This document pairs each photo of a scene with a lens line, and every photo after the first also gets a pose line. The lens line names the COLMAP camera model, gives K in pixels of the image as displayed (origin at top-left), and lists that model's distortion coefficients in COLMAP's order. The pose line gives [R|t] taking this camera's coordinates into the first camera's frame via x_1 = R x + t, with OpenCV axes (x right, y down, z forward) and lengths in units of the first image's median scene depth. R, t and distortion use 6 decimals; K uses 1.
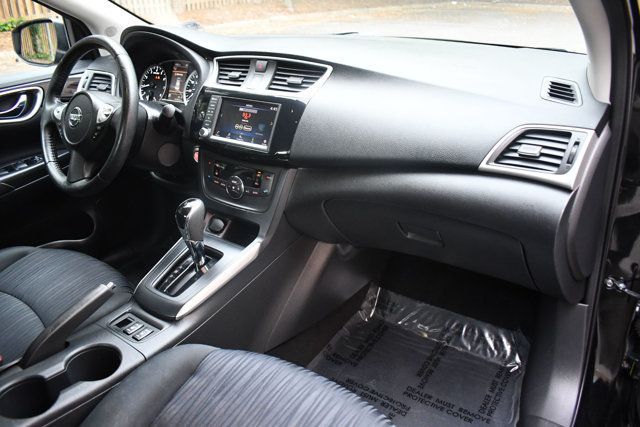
lens RADIAL K [[491.3, 0, 320.0], [0, 491.3, 213.5], [0, 0, 1]] dist [-0.096231, 0.003361]
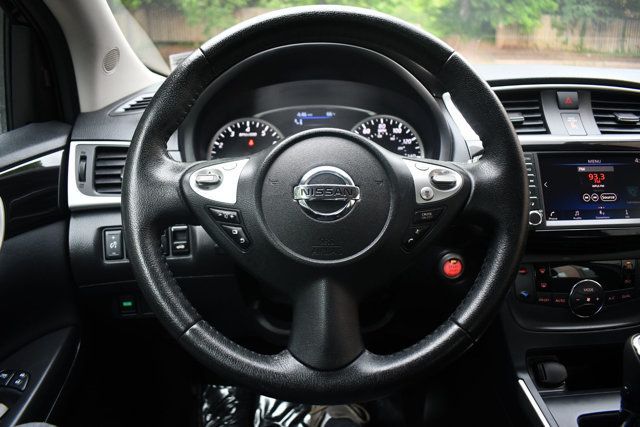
lens RADIAL K [[503.2, 0, 320.0], [0, 503.2, 213.5], [0, 0, 1]] dist [-0.082633, 0.002689]
pose [[0.795490, -0.172180, 0.580991, -0.795017], [0.248897, 0.967012, -0.054210, -0.210882], [-0.552491, 0.187730, 0.812103, 0.704262]]
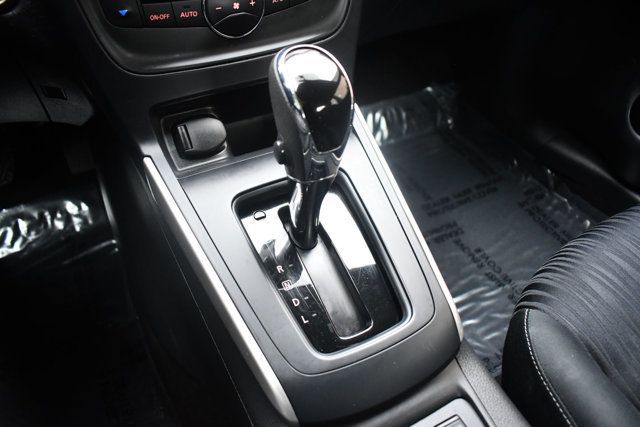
lens RADIAL K [[503.2, 0, 320.0], [0, 503.2, 213.5], [0, 0, 1]] dist [-0.082633, 0.002689]
pose [[0.478076, -0.588909, 0.651636, -0.488527], [0.338950, 0.808145, 0.481680, -0.086165], [-0.810282, -0.009408, 0.585965, 0.769171]]
